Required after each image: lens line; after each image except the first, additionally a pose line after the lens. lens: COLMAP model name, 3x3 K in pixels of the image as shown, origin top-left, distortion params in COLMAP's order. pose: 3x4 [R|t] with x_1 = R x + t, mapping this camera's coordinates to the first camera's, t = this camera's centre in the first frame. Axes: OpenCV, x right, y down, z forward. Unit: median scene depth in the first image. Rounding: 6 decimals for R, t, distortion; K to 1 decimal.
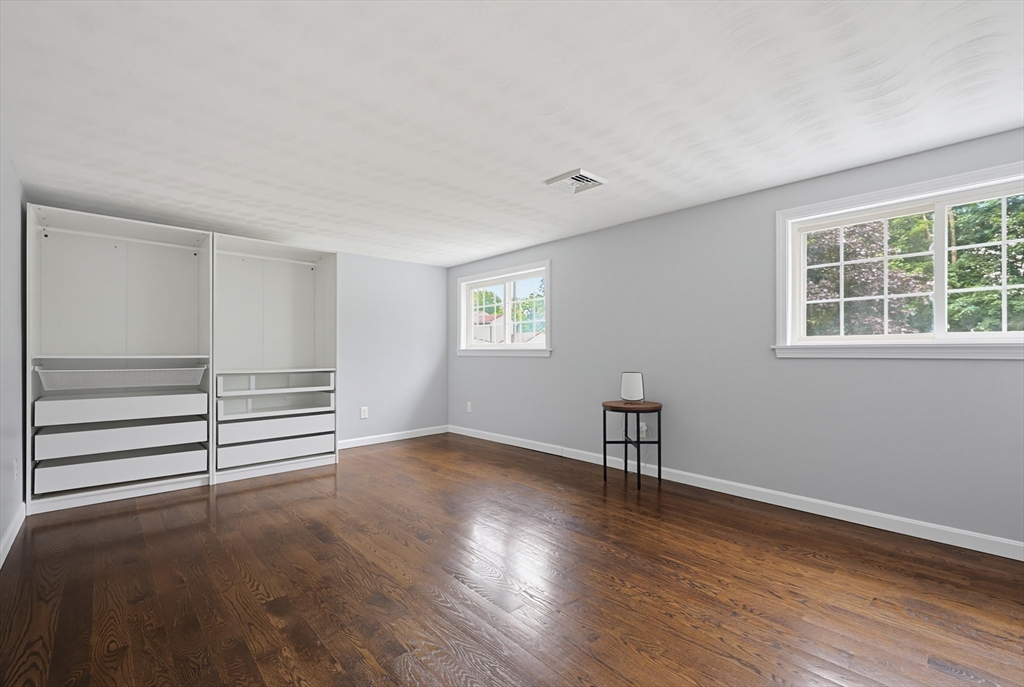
lens RADIAL K [[422.9, 0, 534.2], [0, 422.9, 356.6], [0, 0, 1]] dist [0.002106, 0.000300]
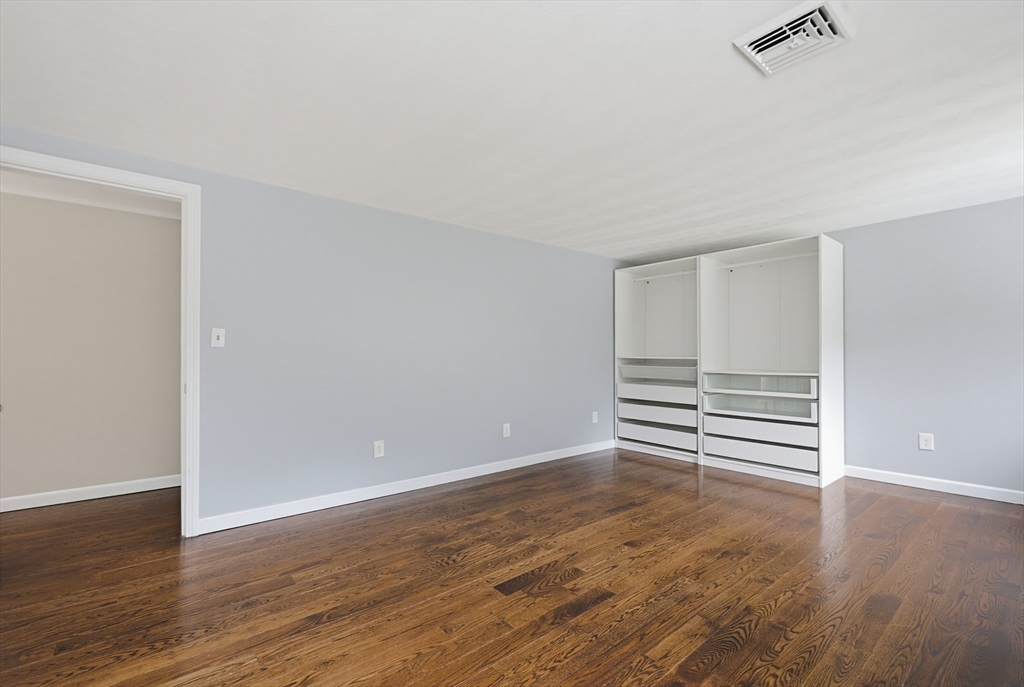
lens RADIAL K [[450.4, 0, 511.3], [0, 450.4, 354.9], [0, 0, 1]] dist [0.000773, 0.000149]
pose [[-0.059552, 0.002262, -0.998223, 0.552128], [-0.008516, 0.999960, 0.002774, -0.007991], [0.998189, 0.008666, -0.059531, 0.542358]]
